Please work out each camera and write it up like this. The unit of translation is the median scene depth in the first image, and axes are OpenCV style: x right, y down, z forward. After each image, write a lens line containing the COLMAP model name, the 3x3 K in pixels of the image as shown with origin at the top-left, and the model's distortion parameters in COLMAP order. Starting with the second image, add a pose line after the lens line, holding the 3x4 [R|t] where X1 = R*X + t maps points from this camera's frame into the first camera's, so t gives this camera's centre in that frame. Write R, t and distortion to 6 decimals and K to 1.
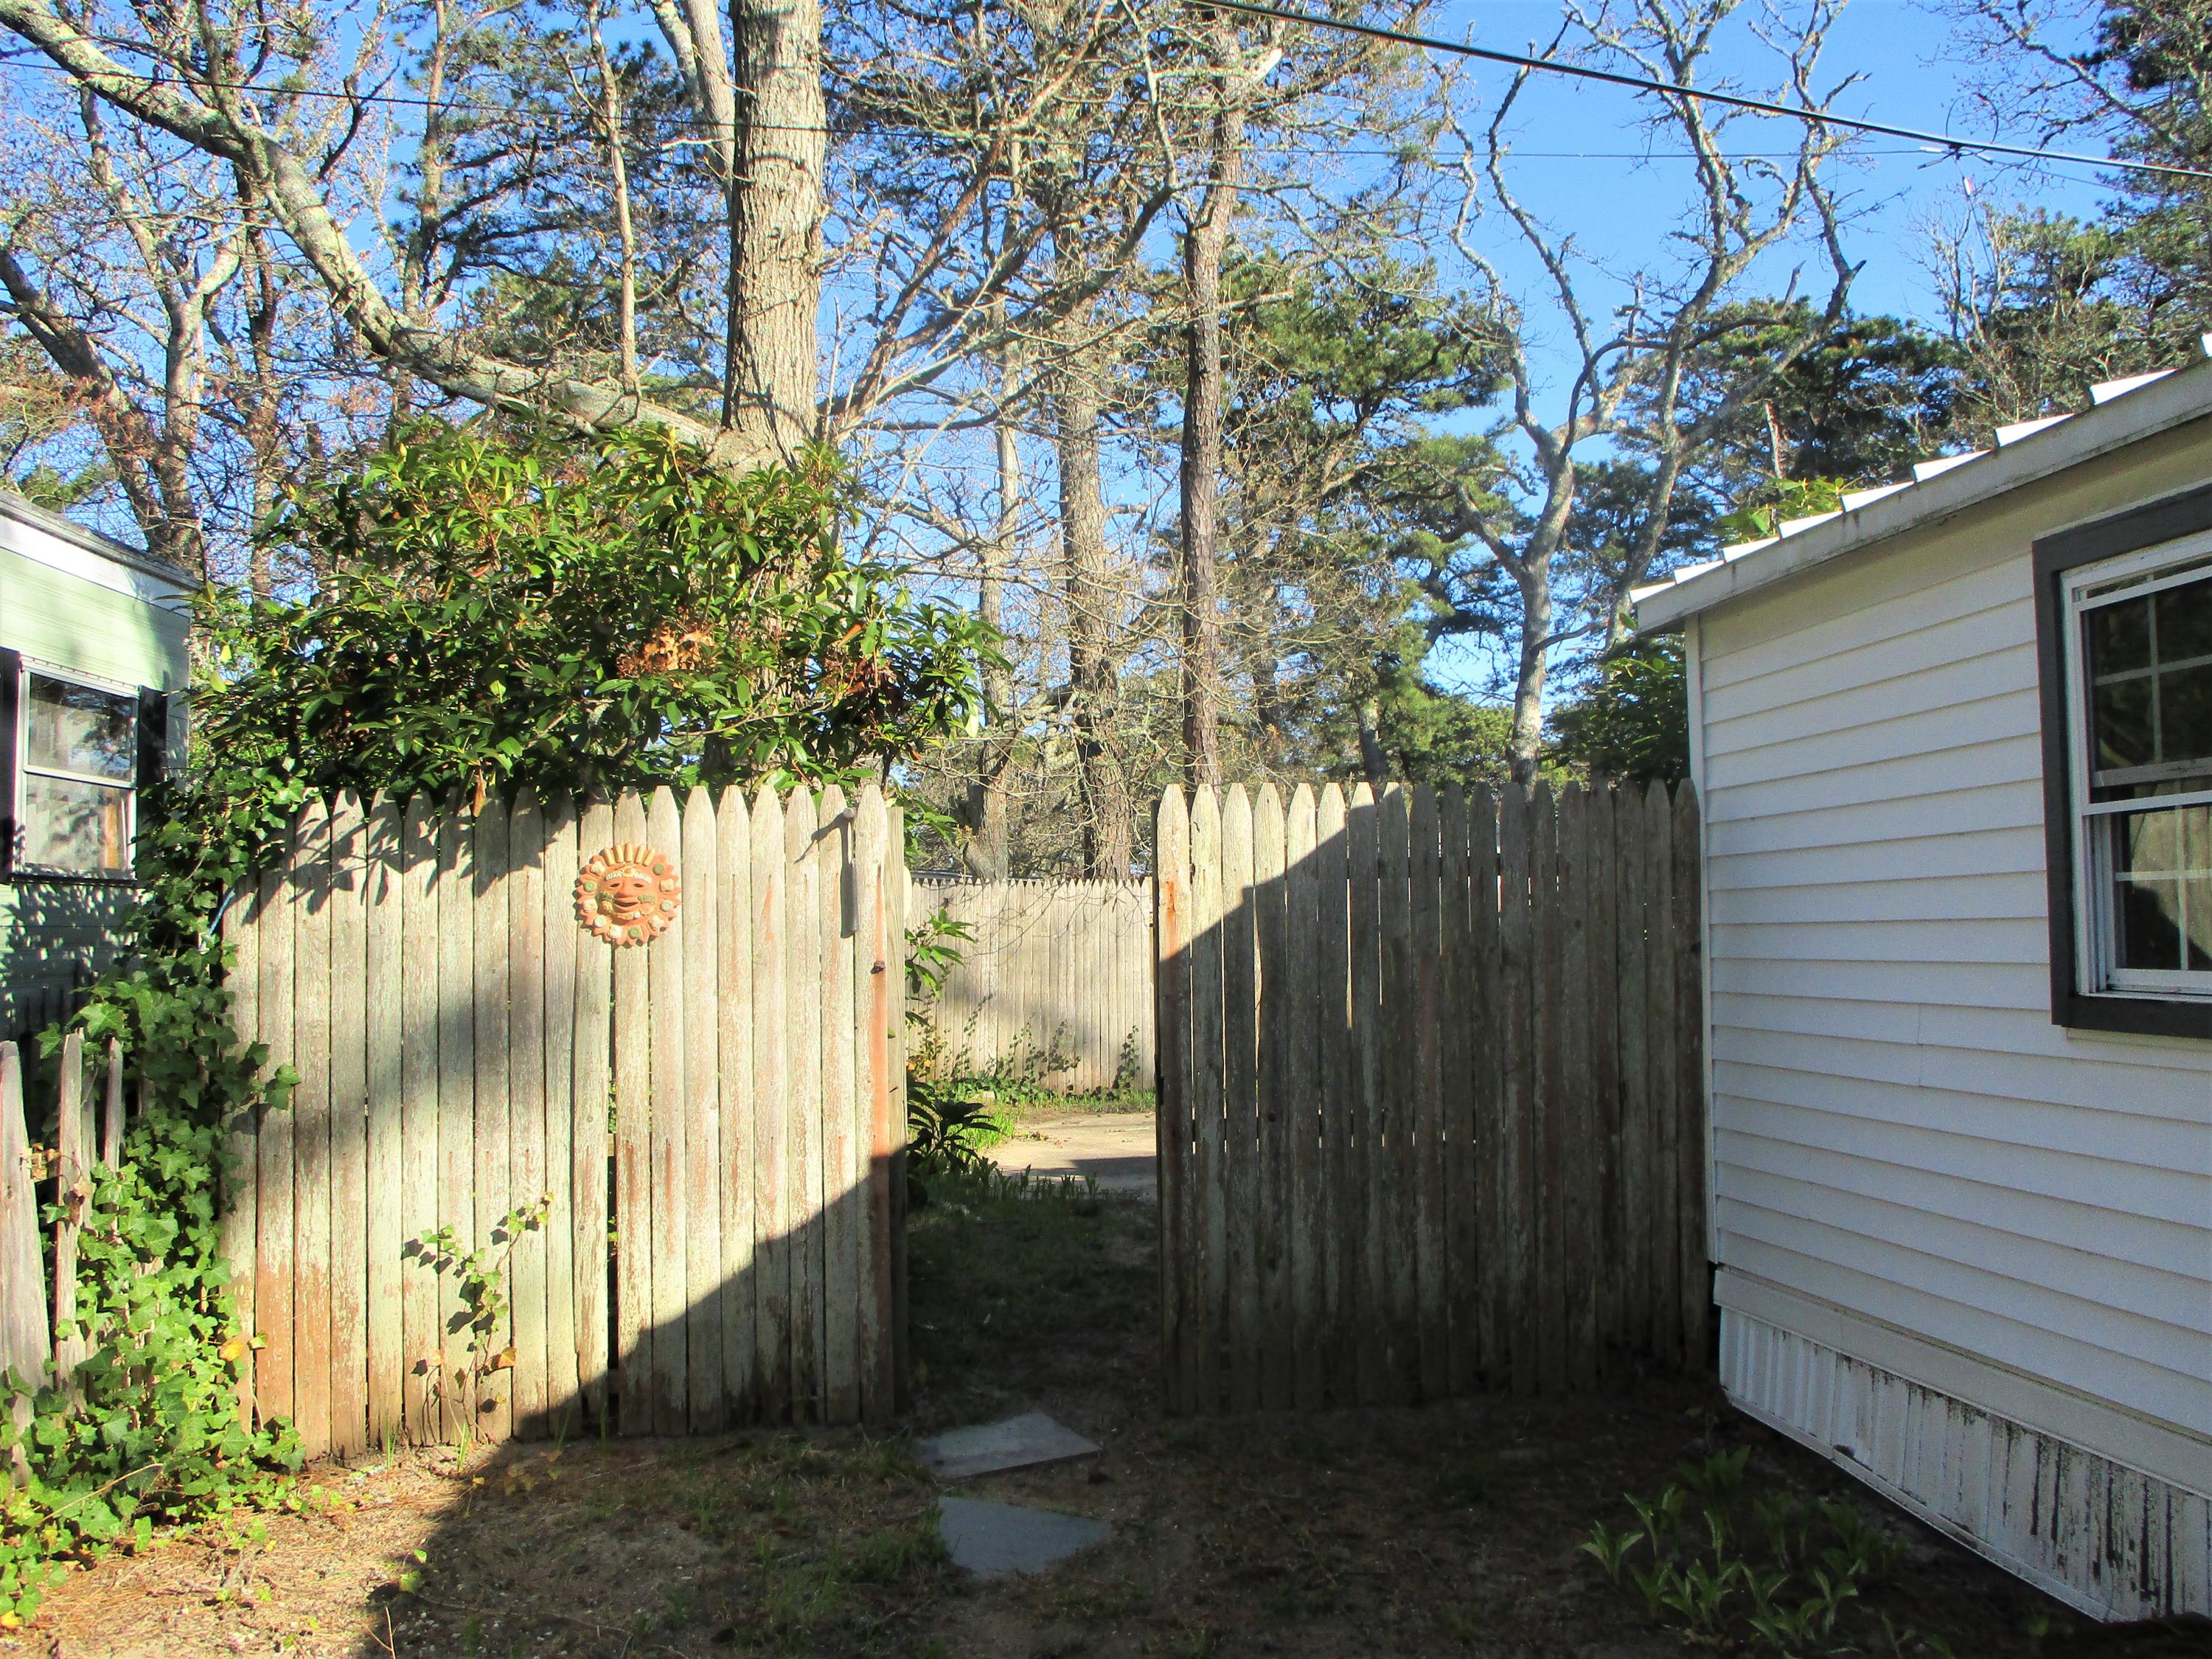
lens RADIAL K [[1821.4, 0, 1106.3], [0, 1821.4, 839.1], [0, 0, 1]] dist [-0.057113, 0.018976]
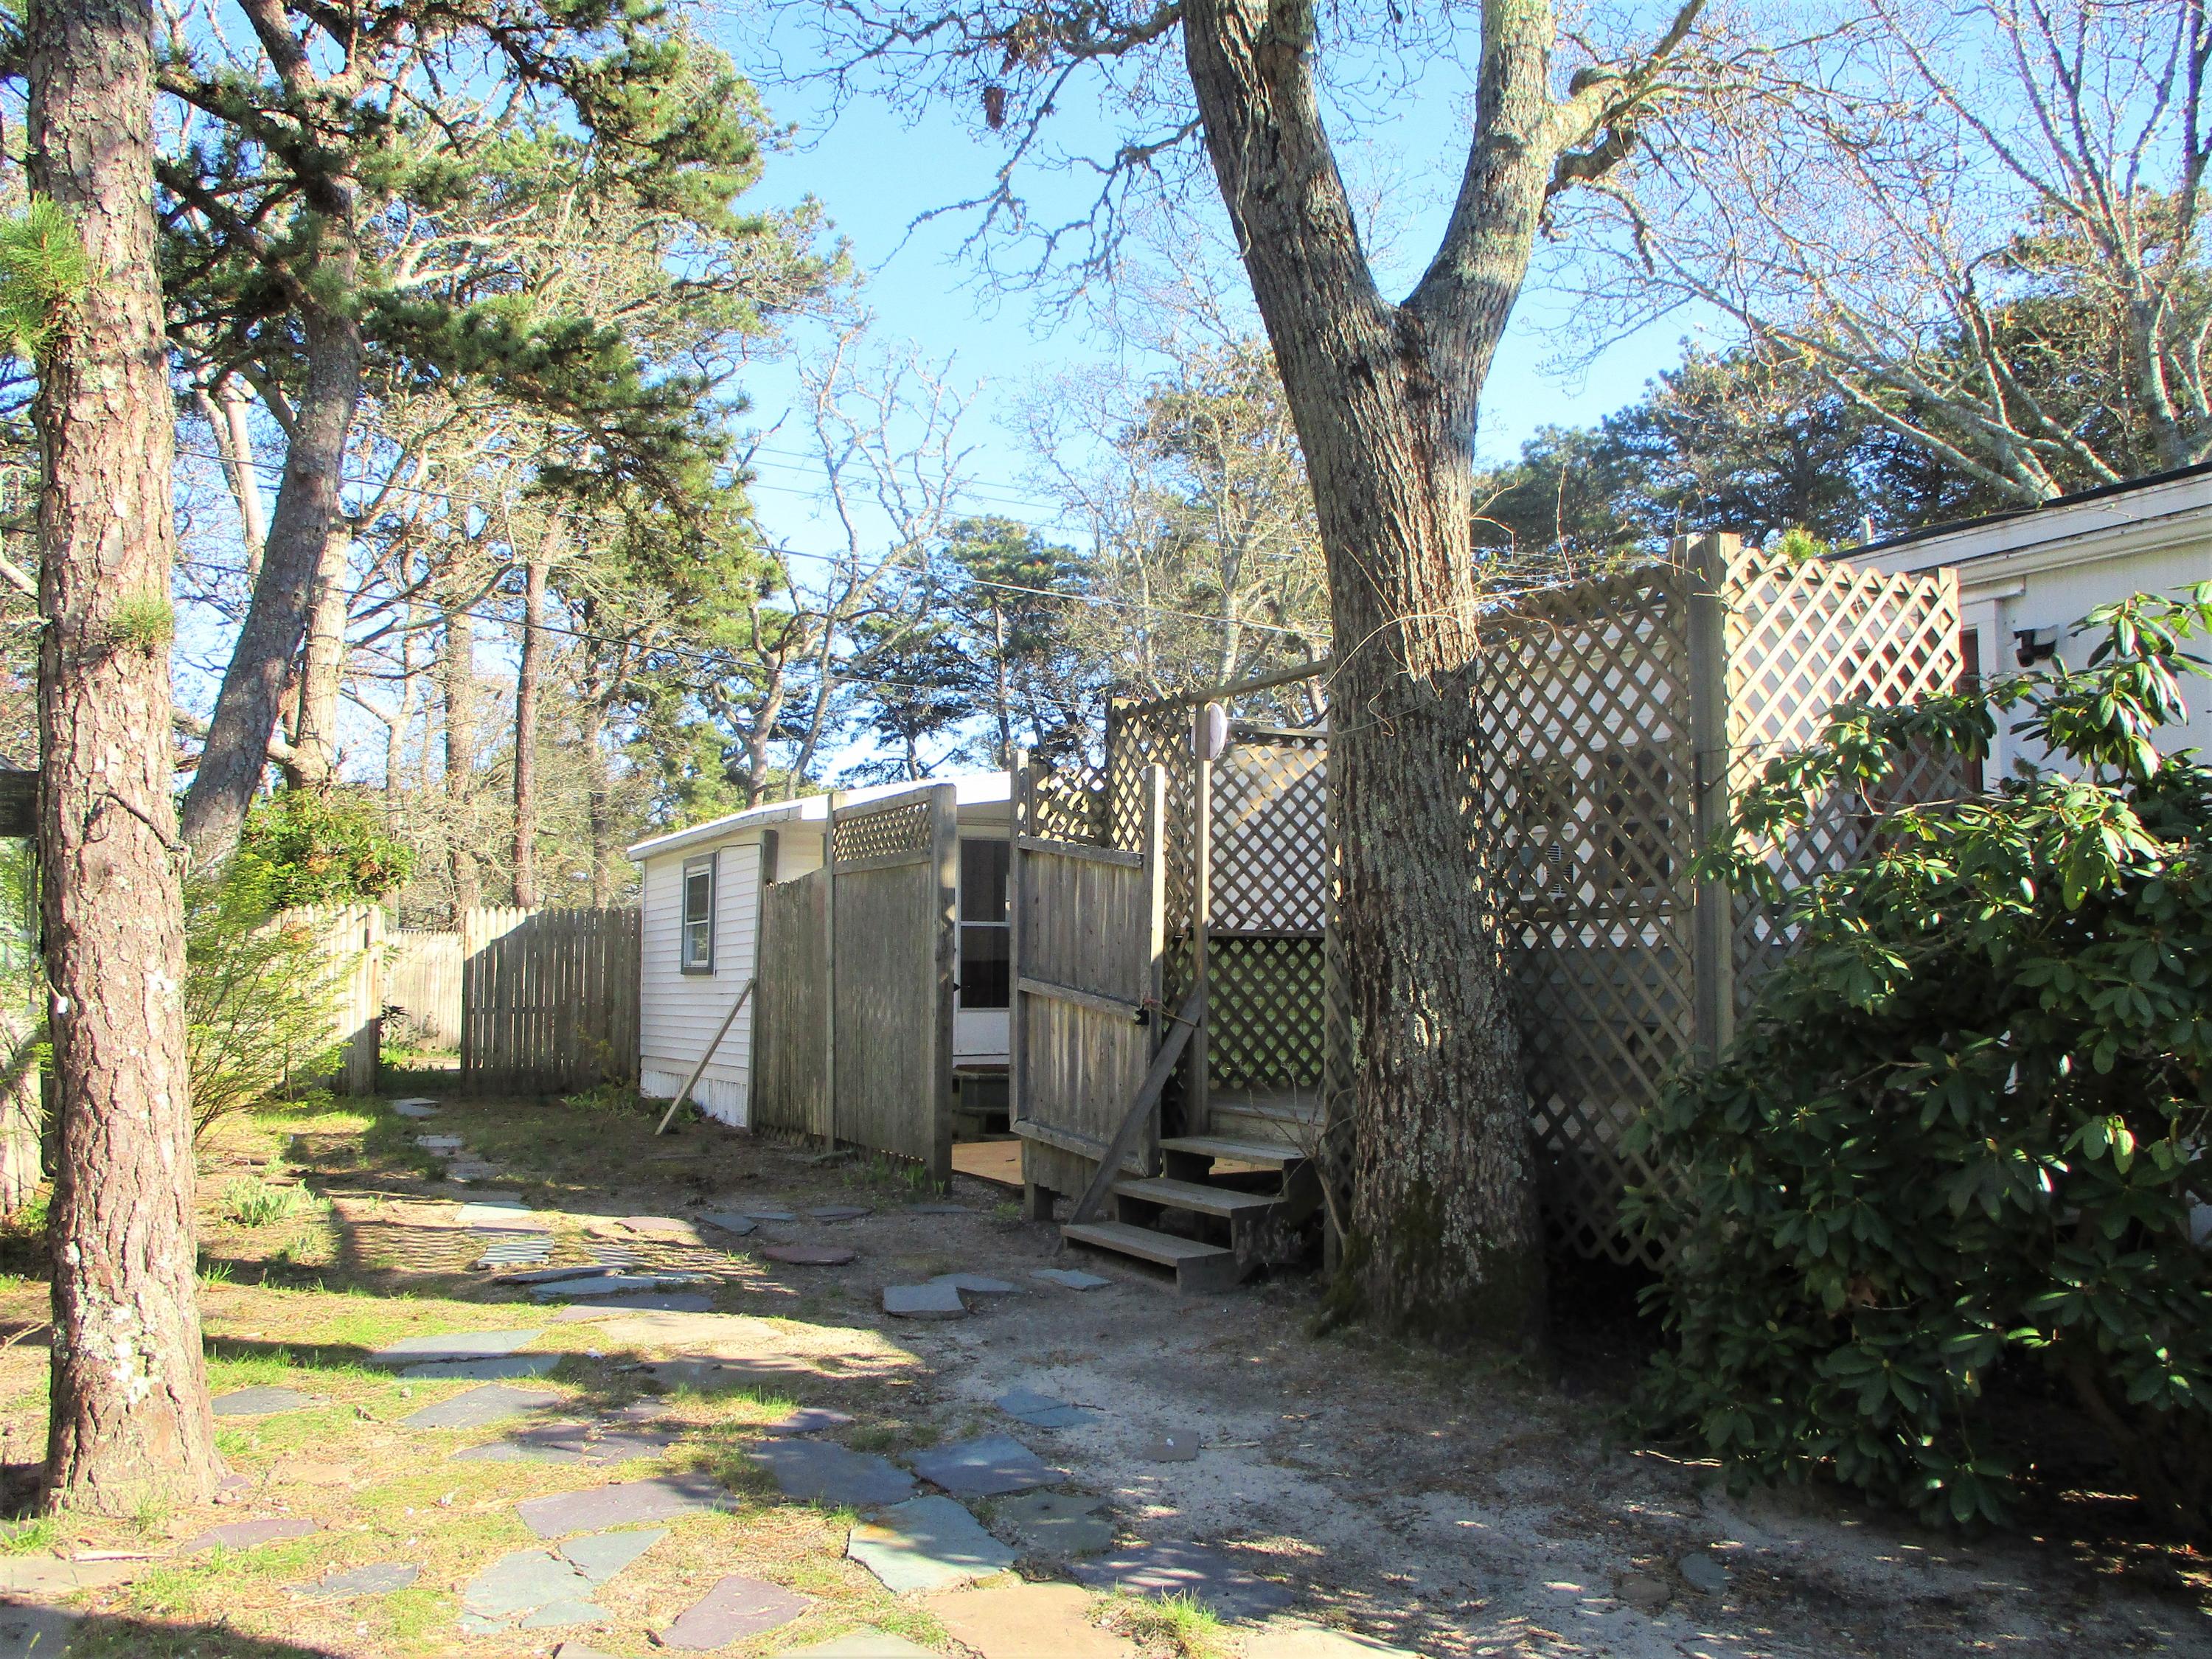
lens RADIAL K [[1821.4, 0, 1089.0], [0, 1821.4, 847.0], [0, 0, 1]] dist [-0.057113, 0.018976]
pose [[0.948801, 0.043928, 0.312804, 0.068232], [-0.036786, 0.998911, -0.028703, -0.083190], [-0.313724, 0.015727, 0.949384, -2.398989]]
